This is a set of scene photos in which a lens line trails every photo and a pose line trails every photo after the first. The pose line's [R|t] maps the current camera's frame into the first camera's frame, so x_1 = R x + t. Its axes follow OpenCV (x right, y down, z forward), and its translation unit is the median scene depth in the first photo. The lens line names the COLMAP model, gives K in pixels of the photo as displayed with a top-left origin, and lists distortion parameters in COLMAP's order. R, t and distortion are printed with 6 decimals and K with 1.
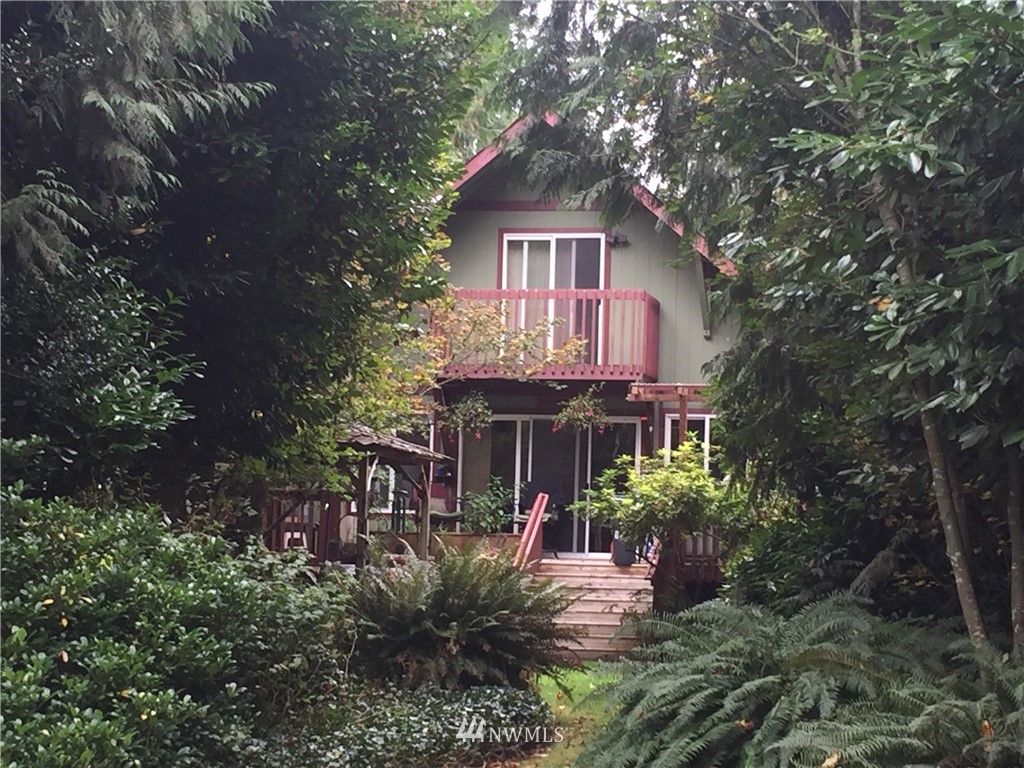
lens RADIAL K [[2273.7, 0, 512.0], [0, 2273.7, 384.0], [0, 0, 1]] dist [-0.002384, 0.163254]
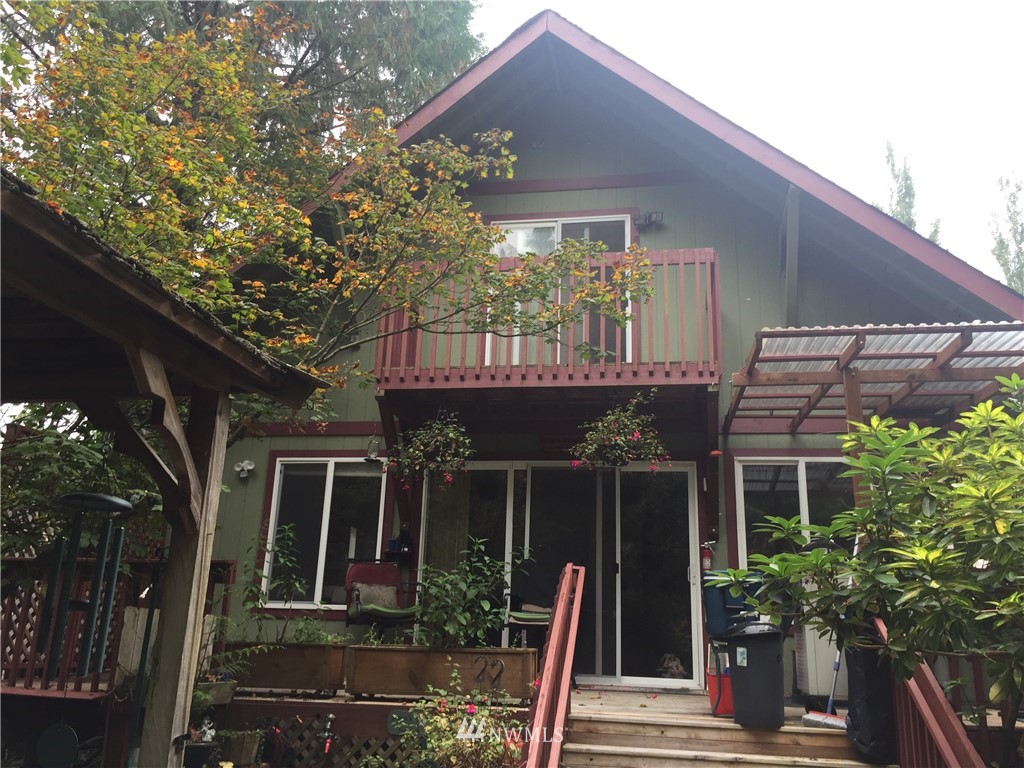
lens RADIAL K [[857.4, 0, 512.0], [0, 857.4, 384.0], [0, 0, 1]] dist [0.037372, -0.002894]
pose [[0.999193, 0.016381, 0.036678, -0.009686], [-0.008389, 0.978035, -0.208270, 0.067653], [-0.039284, 0.207794, 0.977383, 1.126305]]
